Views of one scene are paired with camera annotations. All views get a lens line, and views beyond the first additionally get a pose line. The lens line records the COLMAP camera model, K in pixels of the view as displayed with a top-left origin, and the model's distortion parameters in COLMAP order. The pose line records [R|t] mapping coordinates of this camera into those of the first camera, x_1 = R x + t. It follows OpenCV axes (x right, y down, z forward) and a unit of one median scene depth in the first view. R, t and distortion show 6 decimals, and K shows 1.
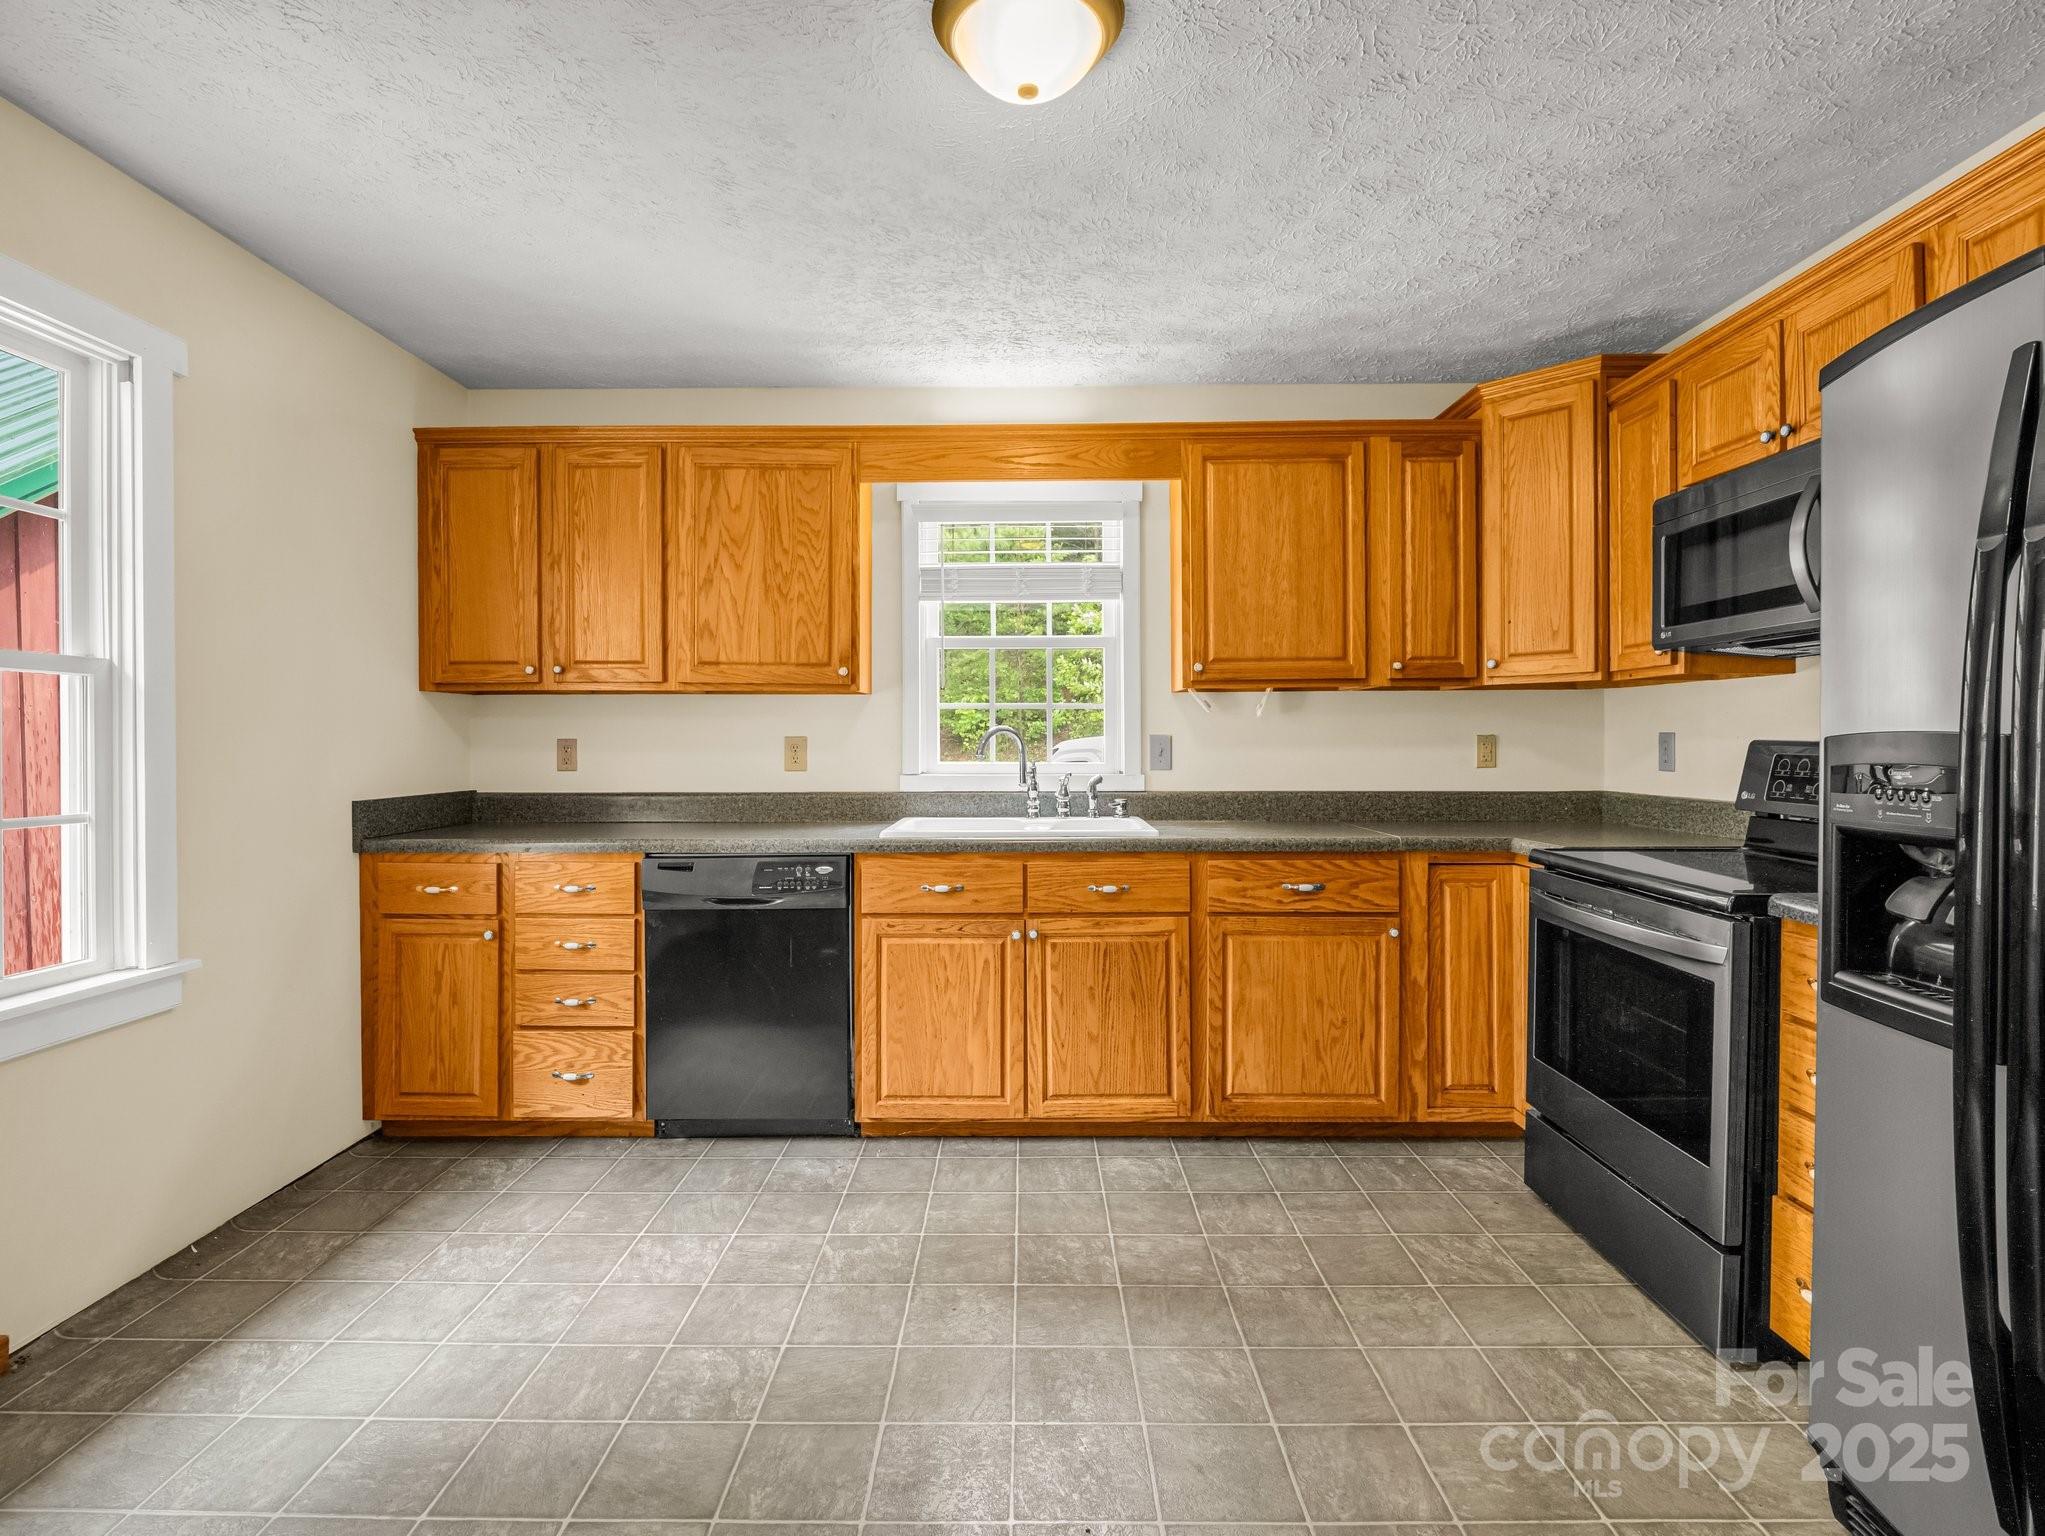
lens RADIAL K [[1020.3, 0, 1022.4], [0, 1020.3, 747.3], [0, 0, 1]] dist [-0.008760, -0.003727]
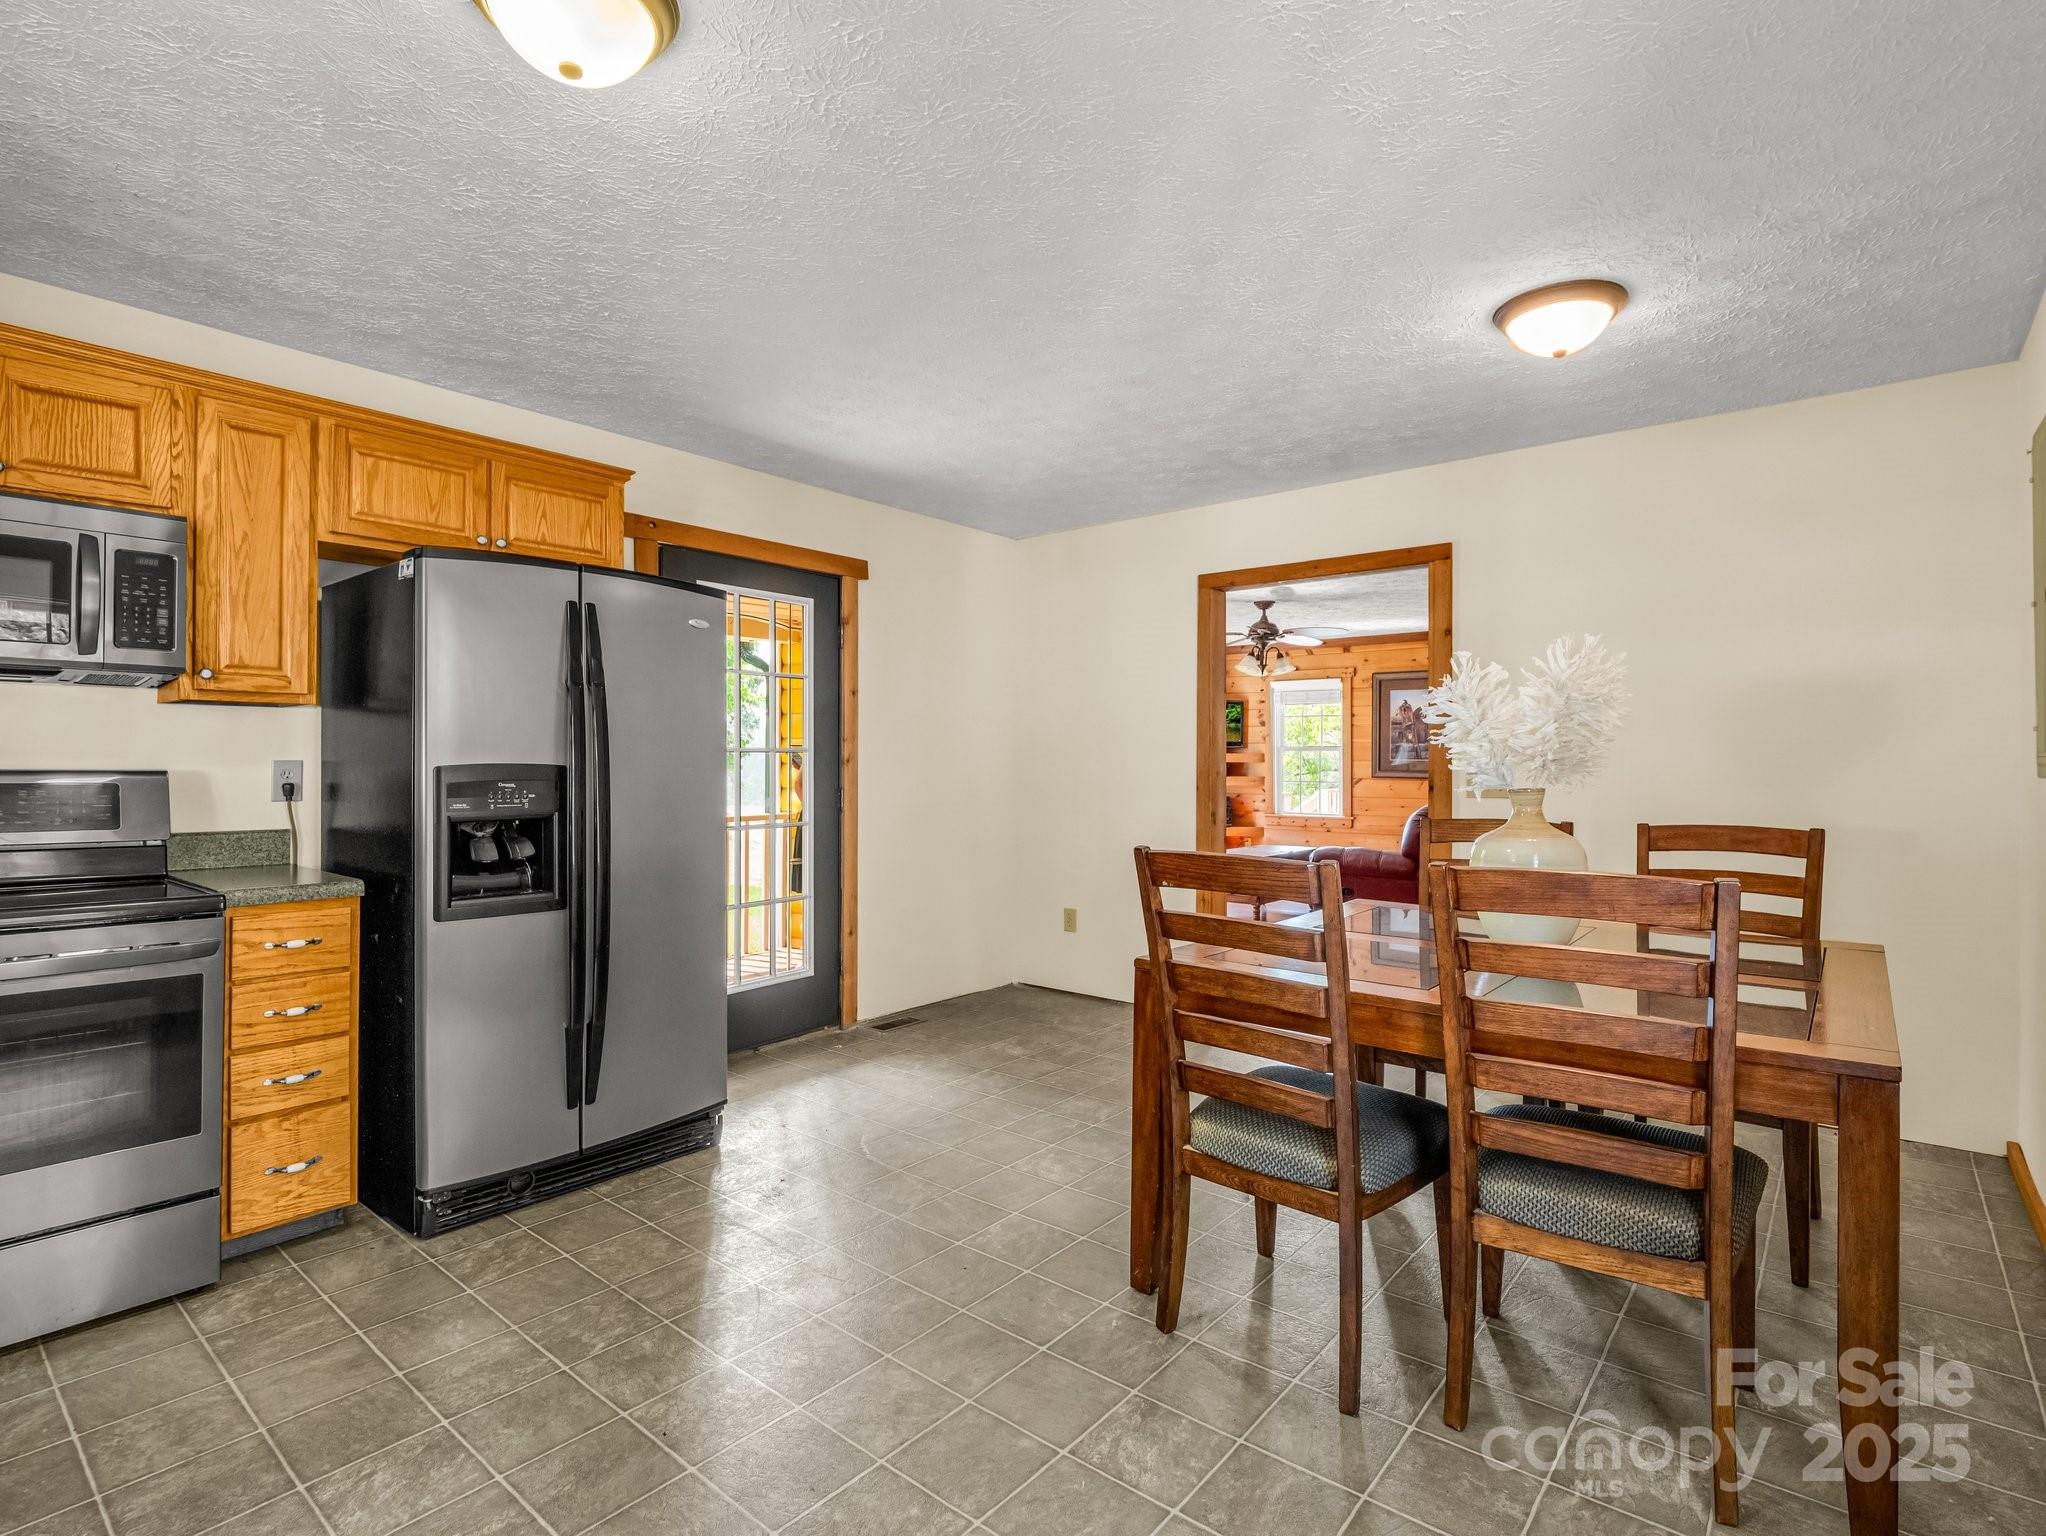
lens RADIAL K [[1020.8, 0, 1021.6], [0, 1020.8, 764.0], [0, 0, 1]] dist [-0.008760, -0.003727]
pose [[-0.776207, 0.000794, 0.630477, -0.526347], [0.006414, 0.999957, 0.006638, -0.010565], [-0.630445, 0.009196, -0.776179, 0.856916]]
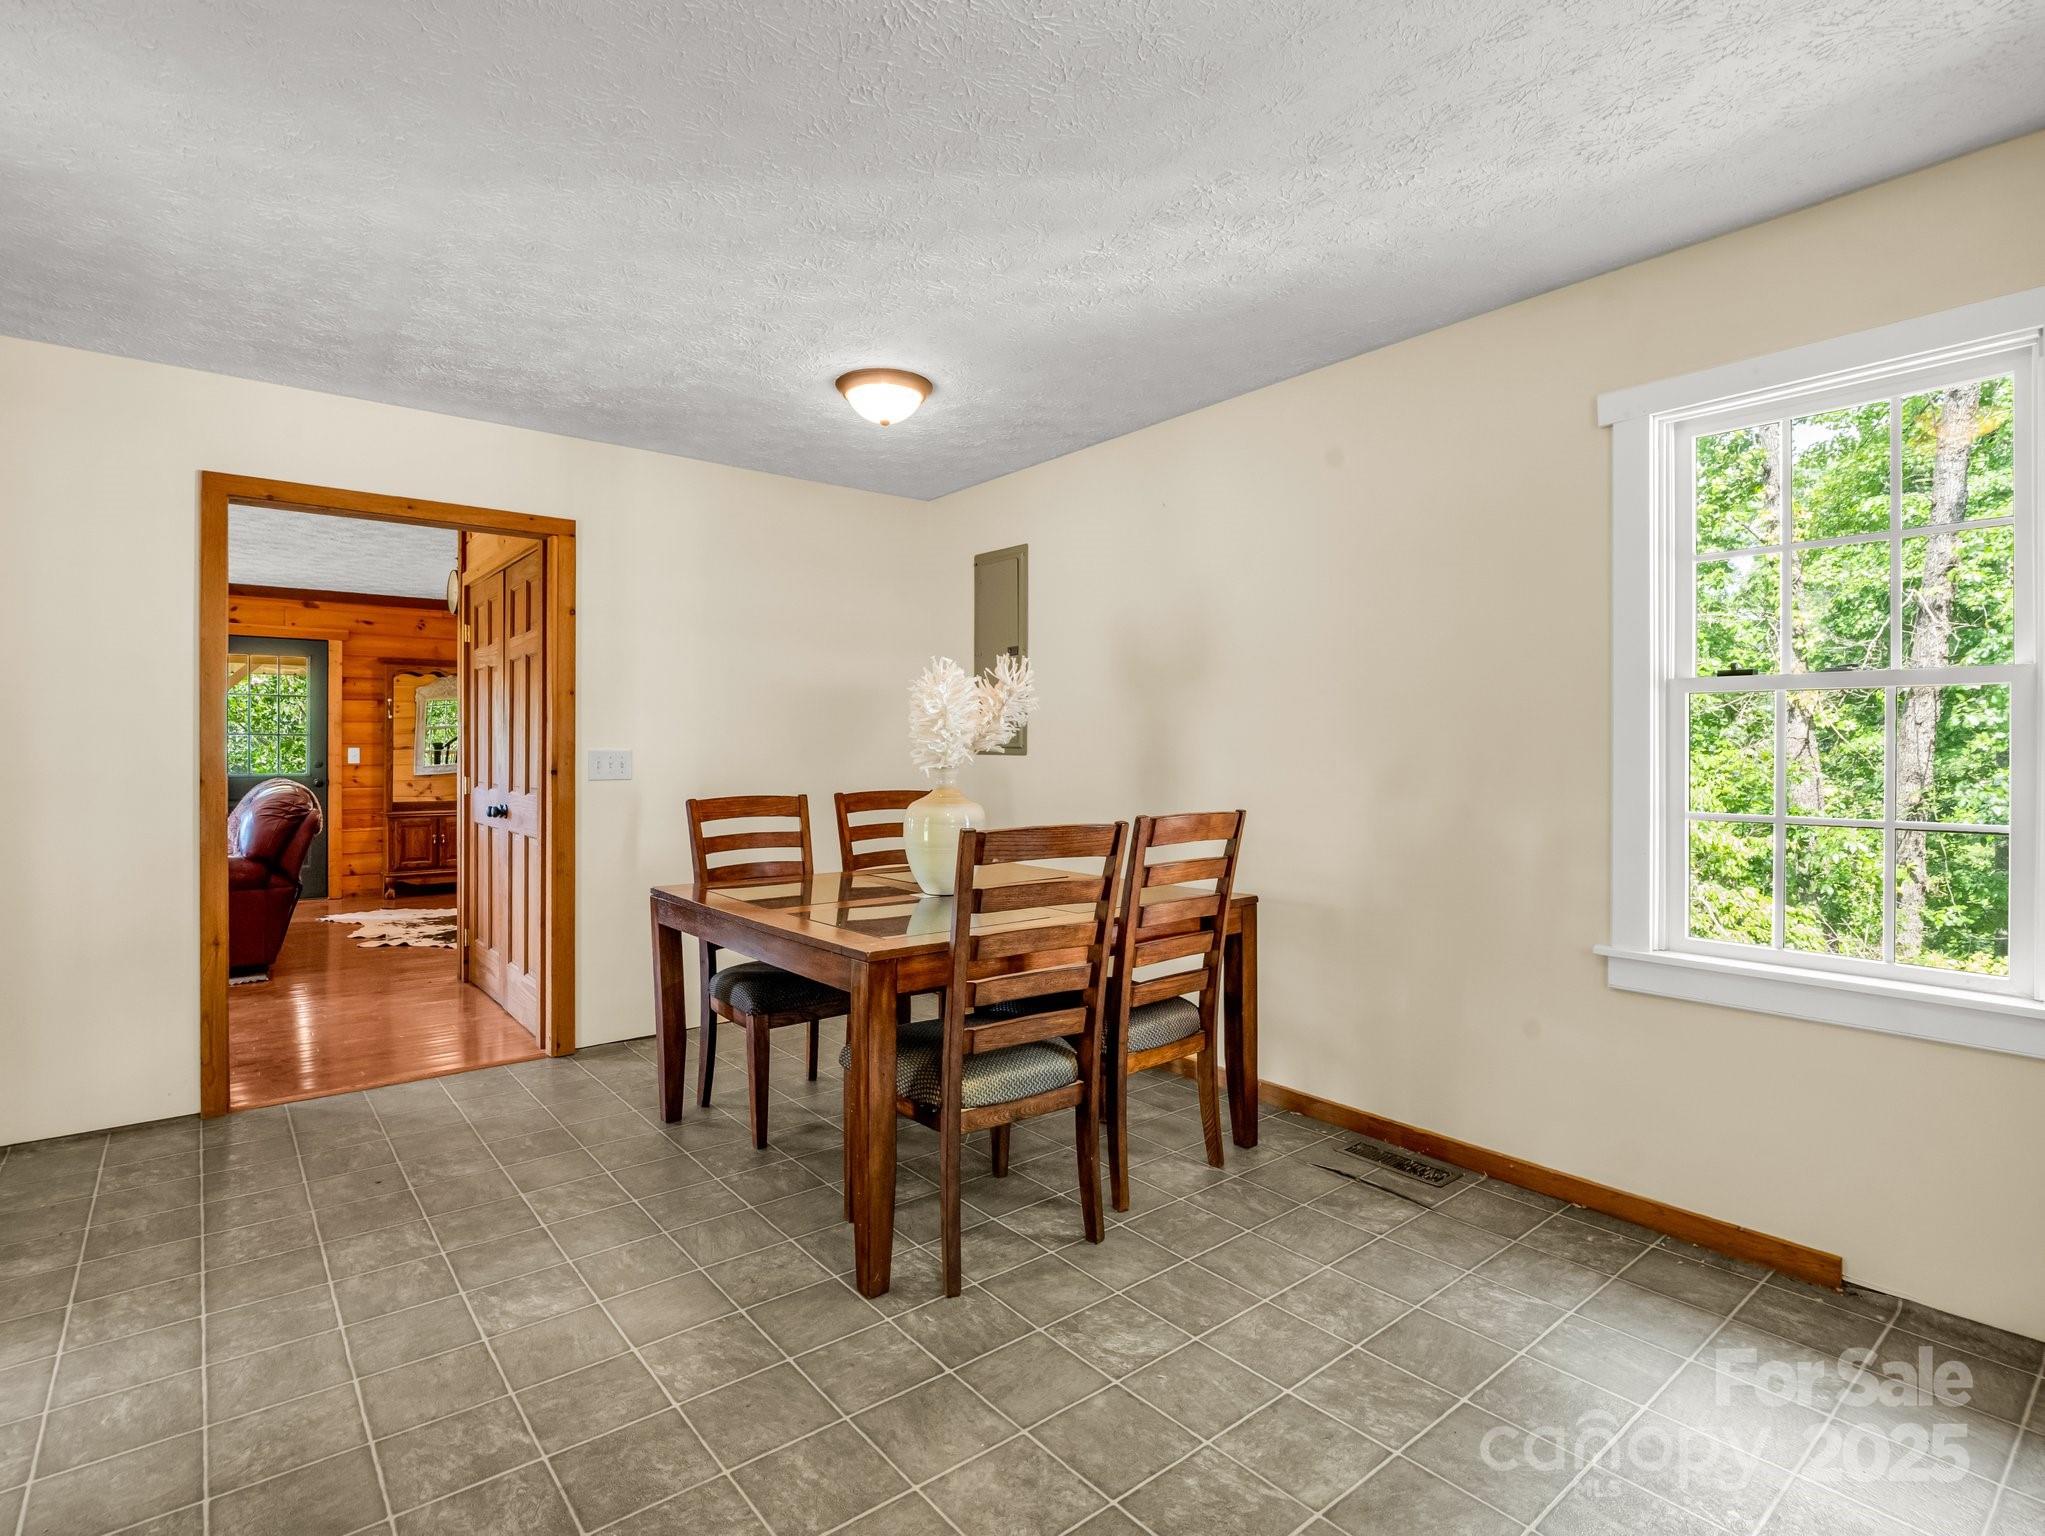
lens RADIAL K [[1020.3, 0, 1016.9], [0, 1020.3, 755.4], [0, 0, 1]] dist [-0.008760, -0.003727]
pose [[-0.771282, 0.004184, -0.636480, 0.300620], [-0.004356, 0.999920, 0.011851, -0.006192], [0.636479, 0.011912, -0.771202, 0.832932]]
